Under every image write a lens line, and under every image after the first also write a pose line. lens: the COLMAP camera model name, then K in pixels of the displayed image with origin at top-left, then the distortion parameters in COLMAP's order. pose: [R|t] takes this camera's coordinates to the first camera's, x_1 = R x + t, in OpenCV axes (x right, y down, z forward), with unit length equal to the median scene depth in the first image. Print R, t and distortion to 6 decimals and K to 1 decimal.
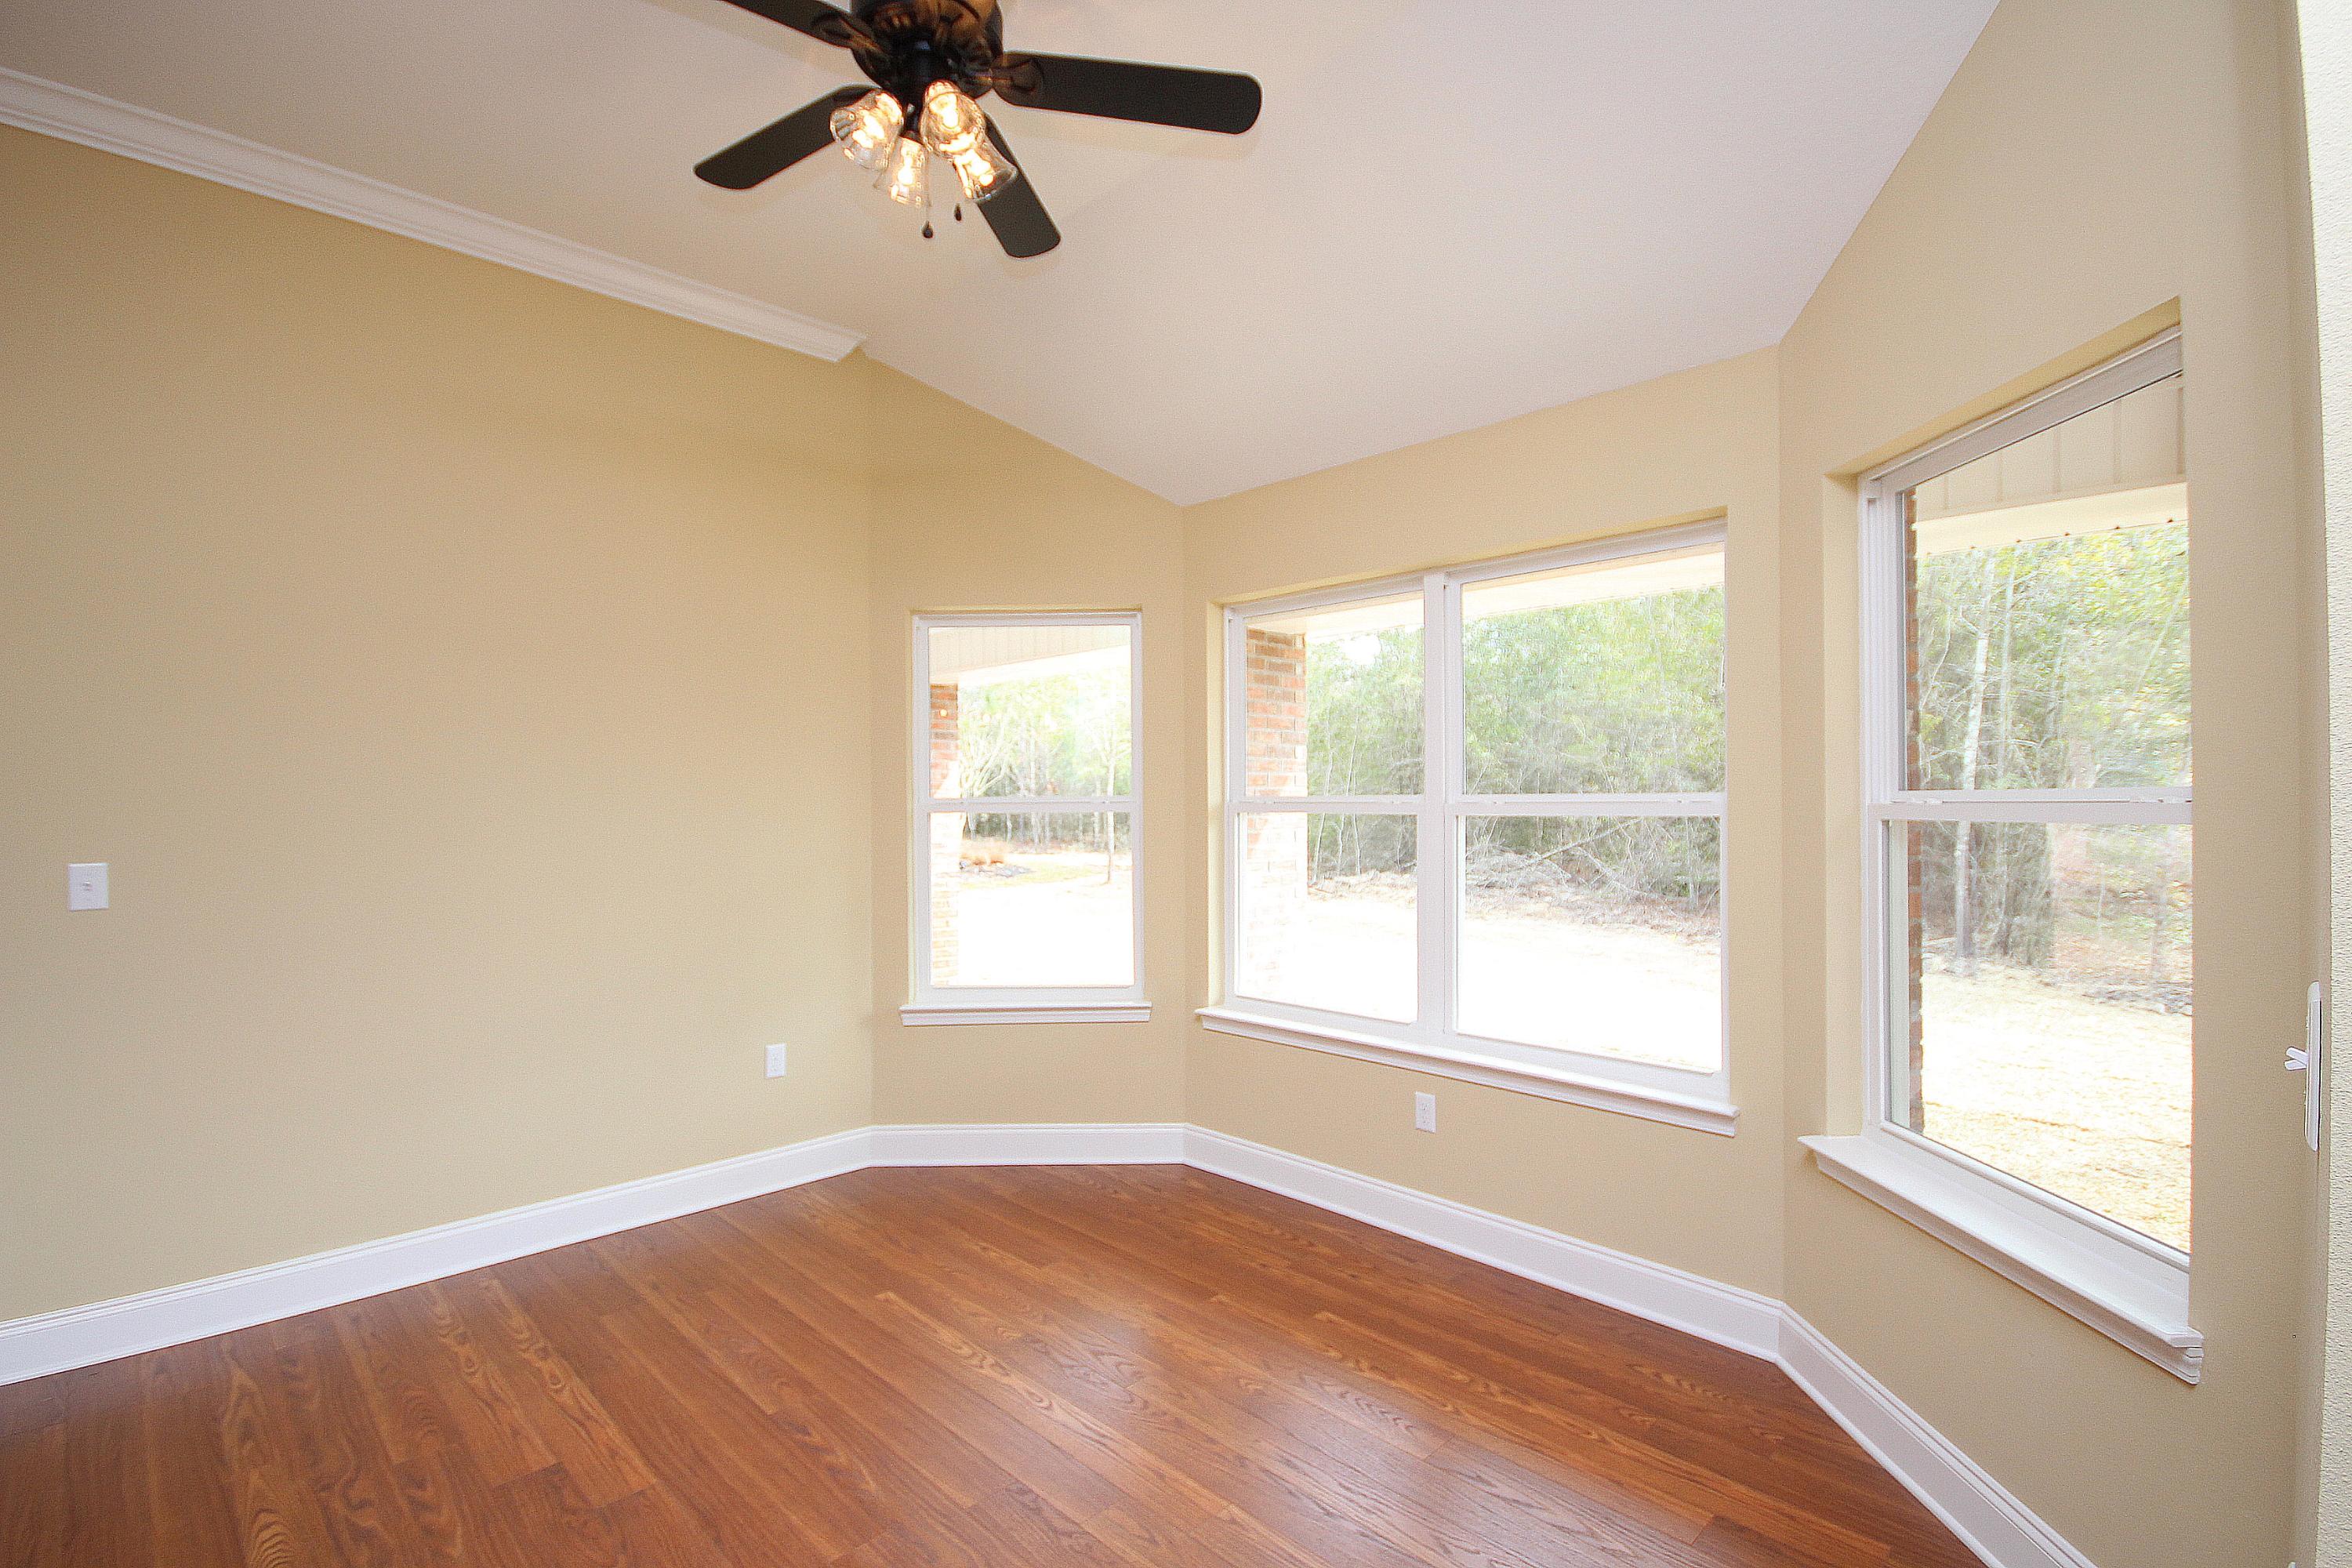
lens RADIAL K [[1083.3, 0, 1176.1], [0, 1083.3, 791.3], [0, 0, 1]] dist [-0.000032, -0.000640]
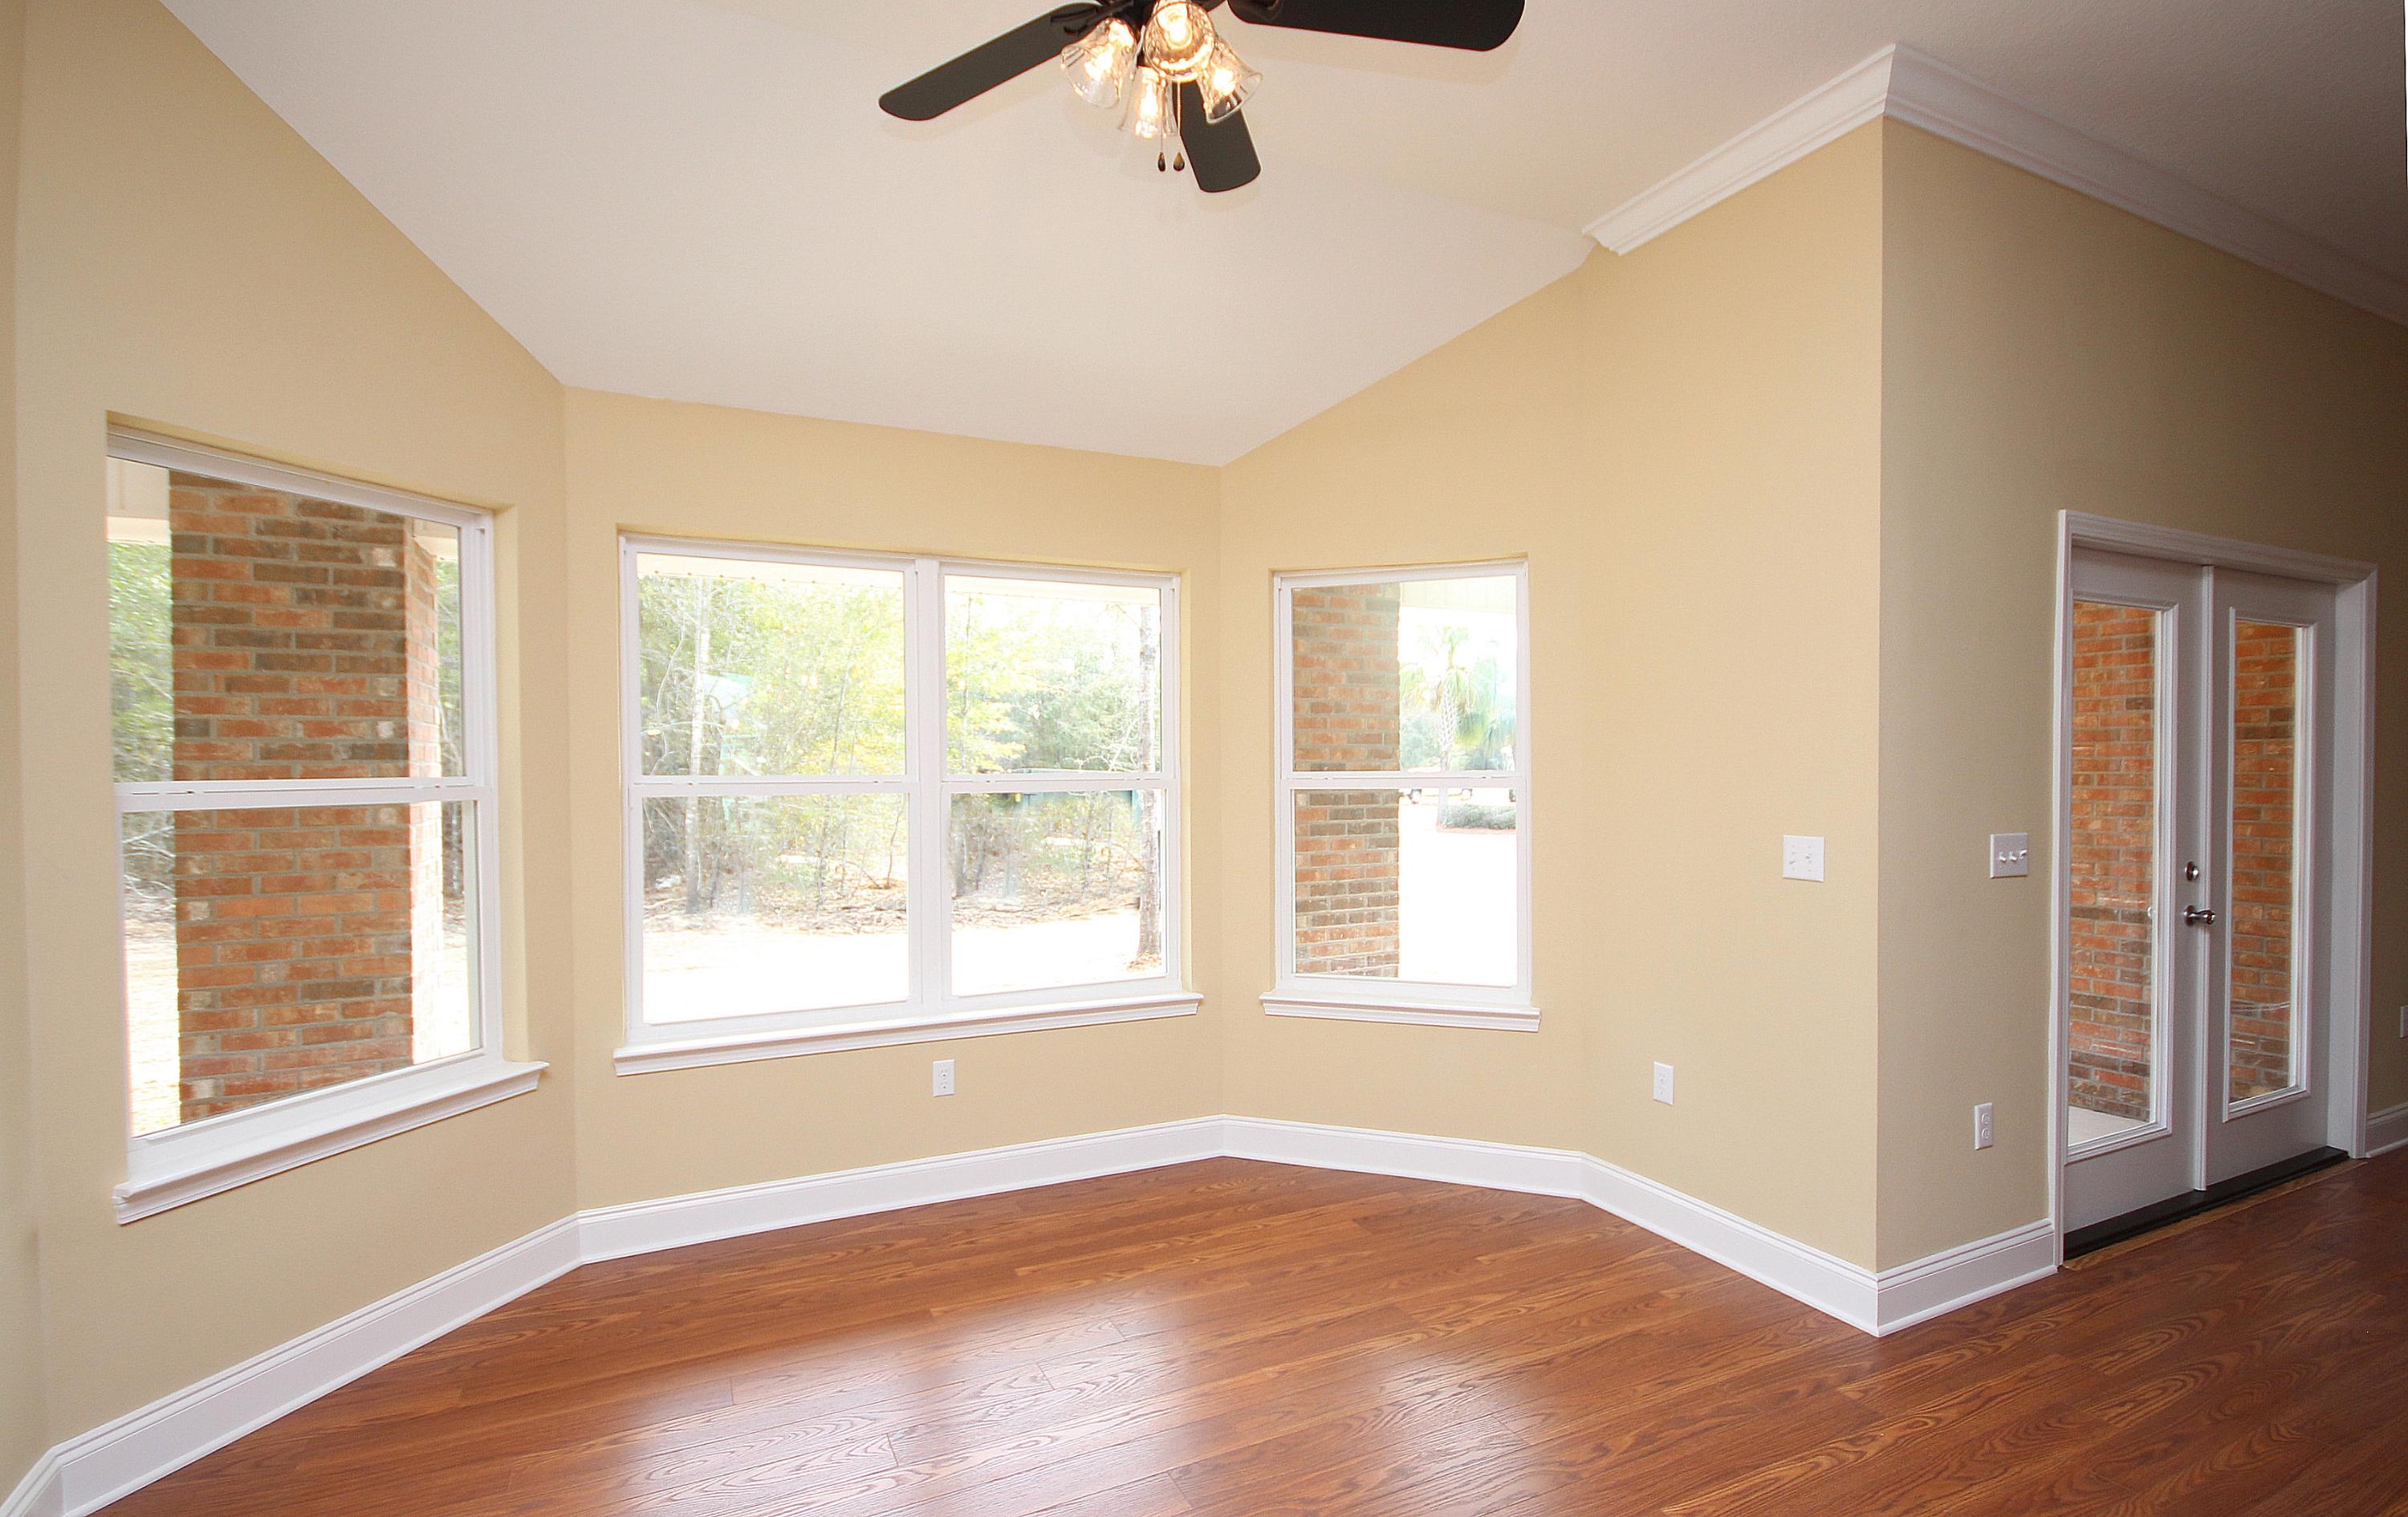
lens RADIAL K [[1131.3, 0, 1198.2], [0, 1131.3, 785.0], [0, 0, 1]] dist [-0.000032, -0.007095]
pose [[0.320126, -0.013969, 0.947272, -0.750644], [-0.004045, 0.999862, 0.016112, -0.004801], [-0.947366, -0.008989, 0.320025, 0.439846]]
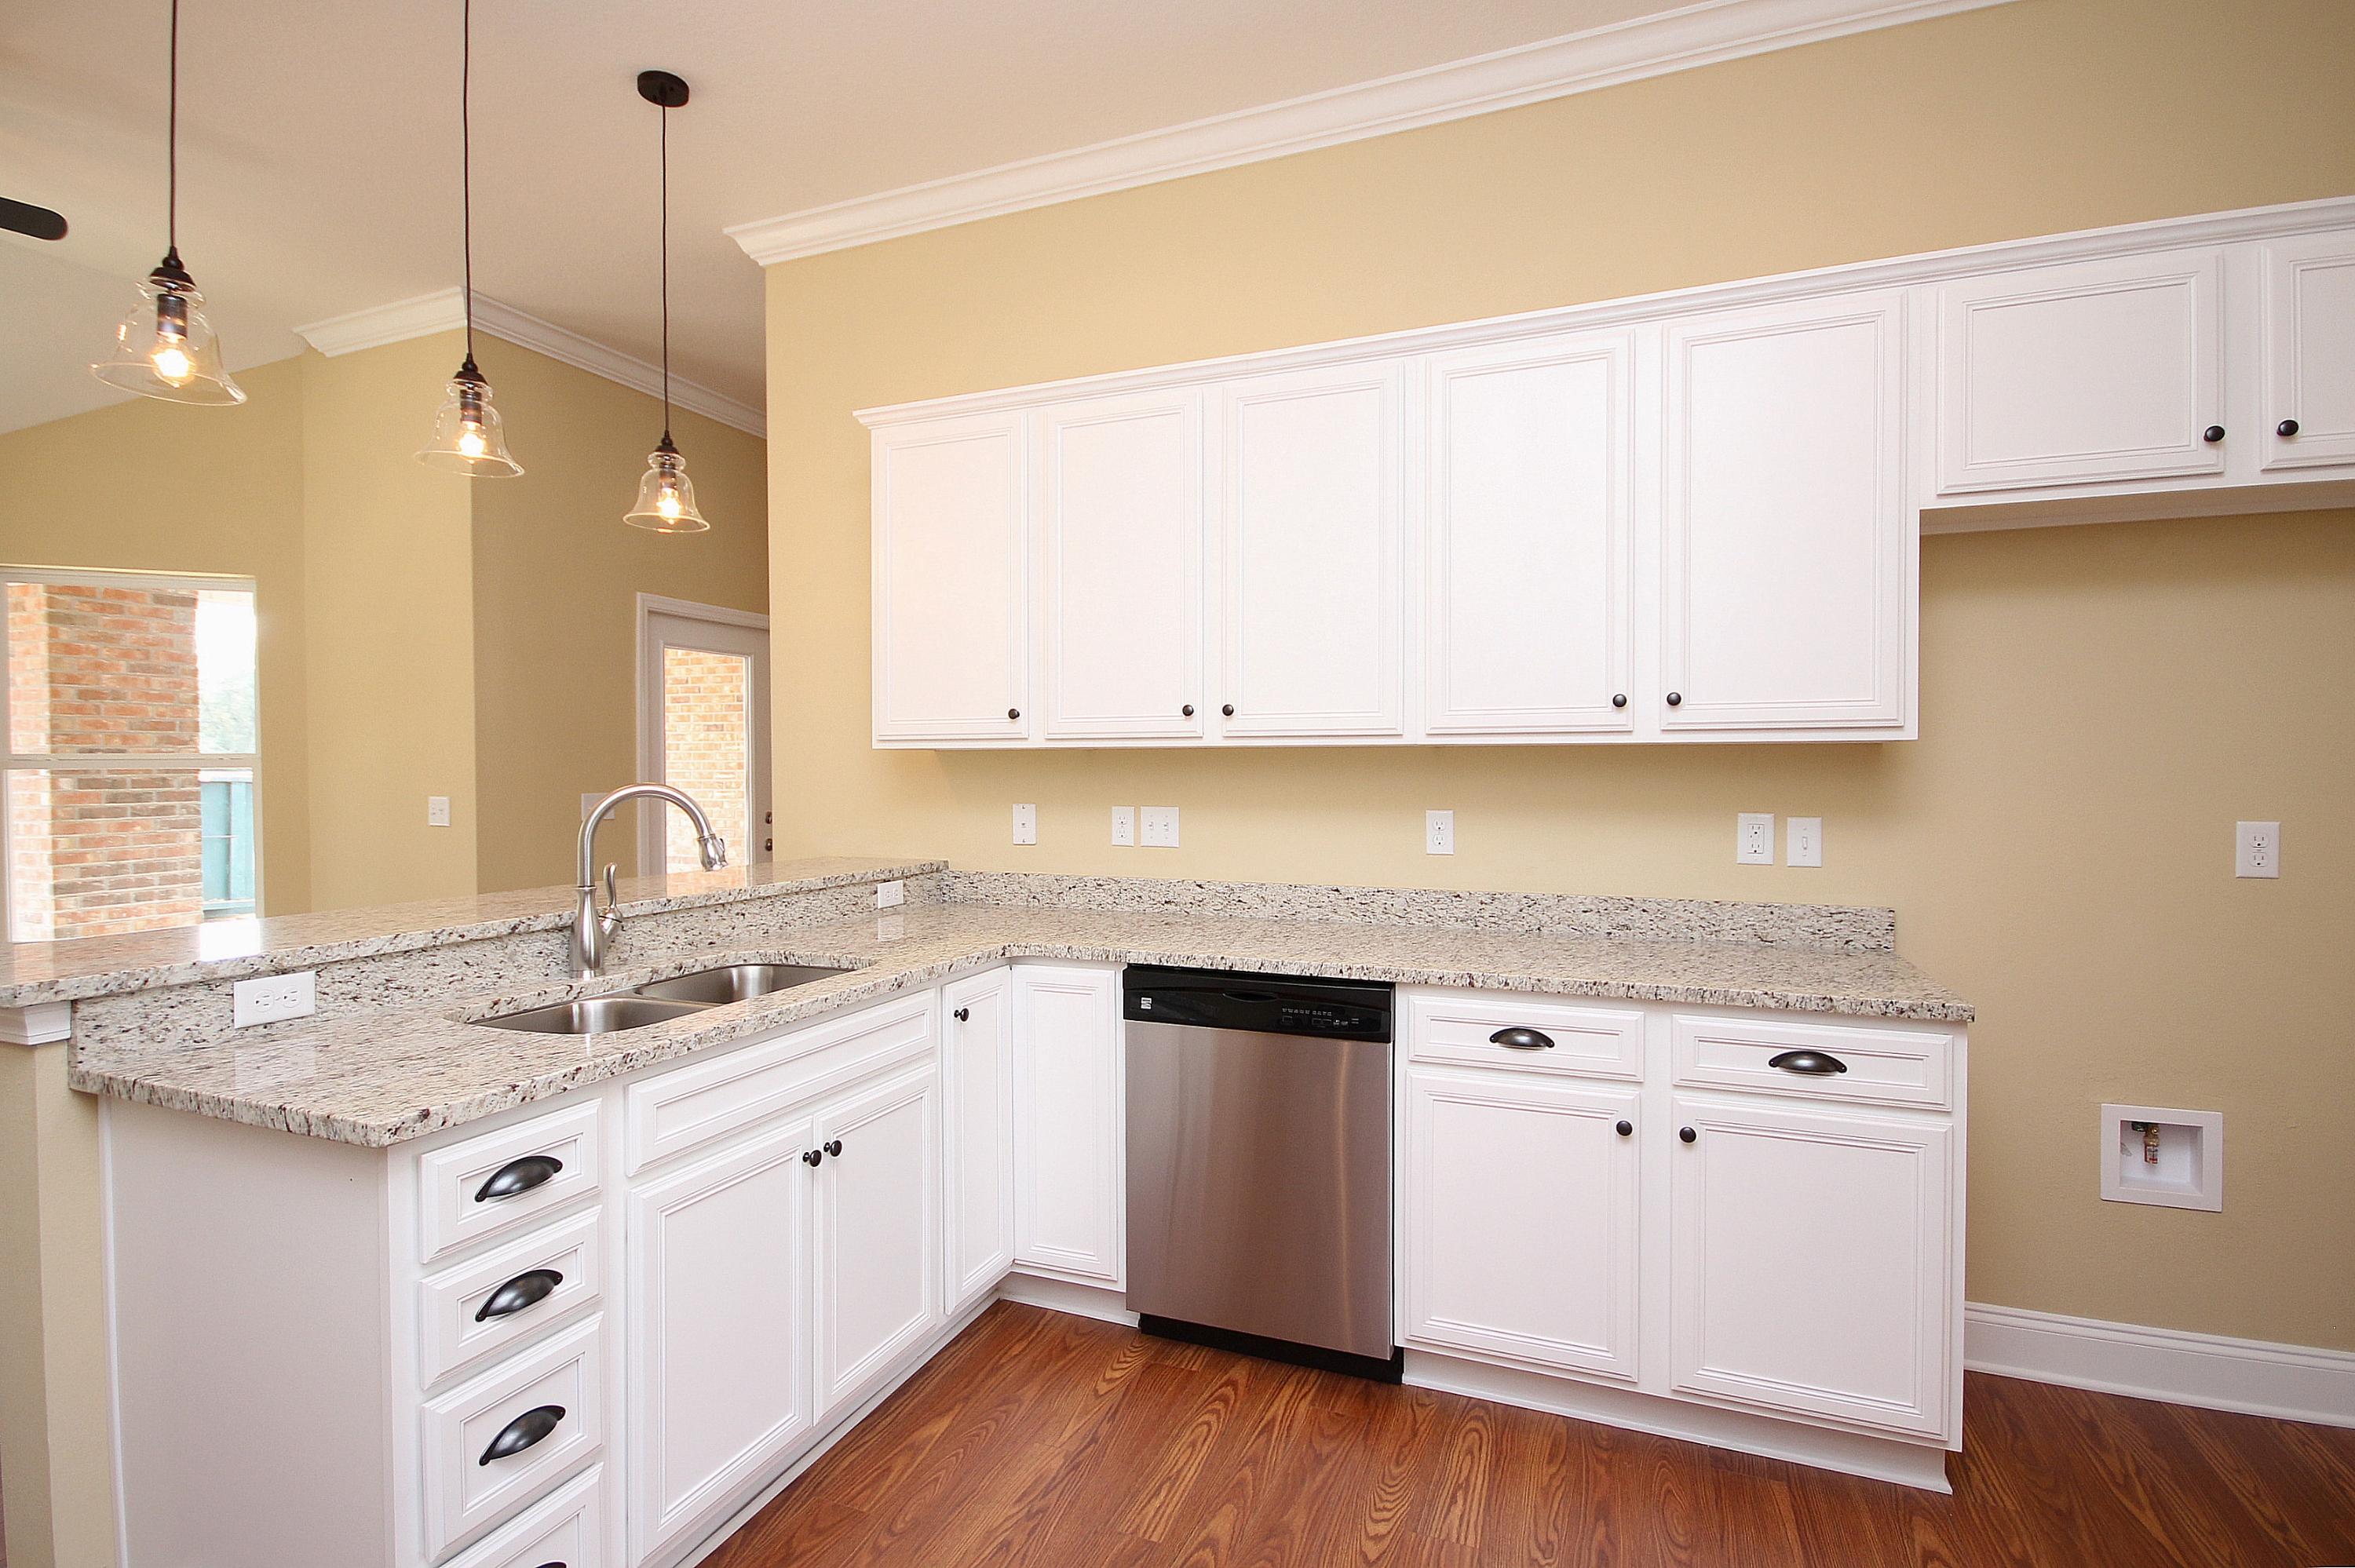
lens RADIAL K [[1123.4, 0, 1170.0], [0, 1123.4, 783.7], [0, 0, 1]] dist [0.000790, -0.007597]
pose [[-0.400109, -0.012872, 0.916377, -1.301130], [-0.005219, 0.999917, 0.011766, 0.013584], [-0.916453, -0.000075, -0.400143, -0.000745]]
